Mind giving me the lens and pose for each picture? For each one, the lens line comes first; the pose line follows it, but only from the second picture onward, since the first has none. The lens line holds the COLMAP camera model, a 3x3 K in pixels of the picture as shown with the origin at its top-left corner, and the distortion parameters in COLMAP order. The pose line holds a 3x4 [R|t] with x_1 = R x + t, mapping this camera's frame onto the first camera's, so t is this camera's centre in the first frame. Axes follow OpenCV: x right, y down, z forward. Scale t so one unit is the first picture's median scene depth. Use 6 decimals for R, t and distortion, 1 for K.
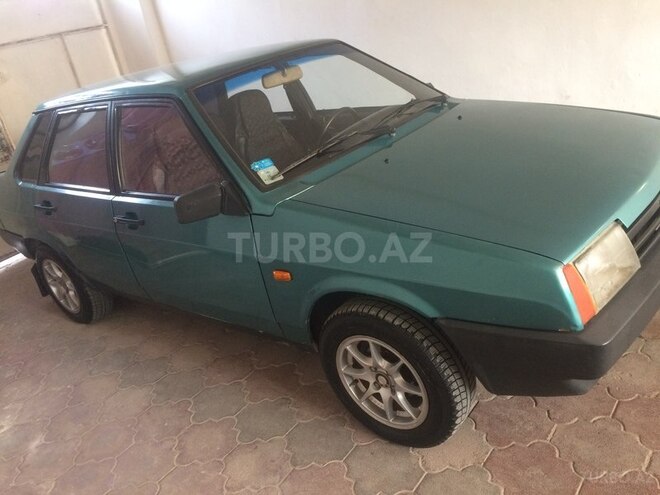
lens RADIAL K [[565.9, 0, 325.3], [0, 565.9, 247.5], [0, 0, 1]] dist [0.093464, -0.141932]
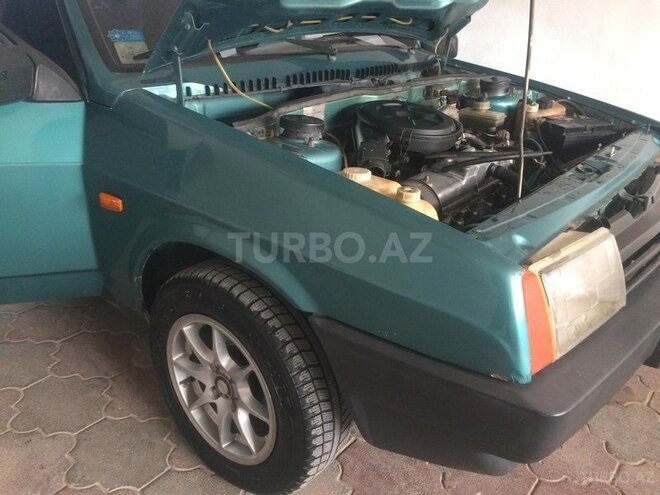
lens RADIAL K [[565.9, 0, 325.3], [0, 565.9, 247.5], [0, 0, 1]] dist [0.093464, -0.141932]
pose [[0.968457, 0.228805, 0.098690, 0.119718], [-0.231362, 0.972750, 0.015136, 0.036134], [-0.092538, -0.037492, 0.995003, 0.340909]]
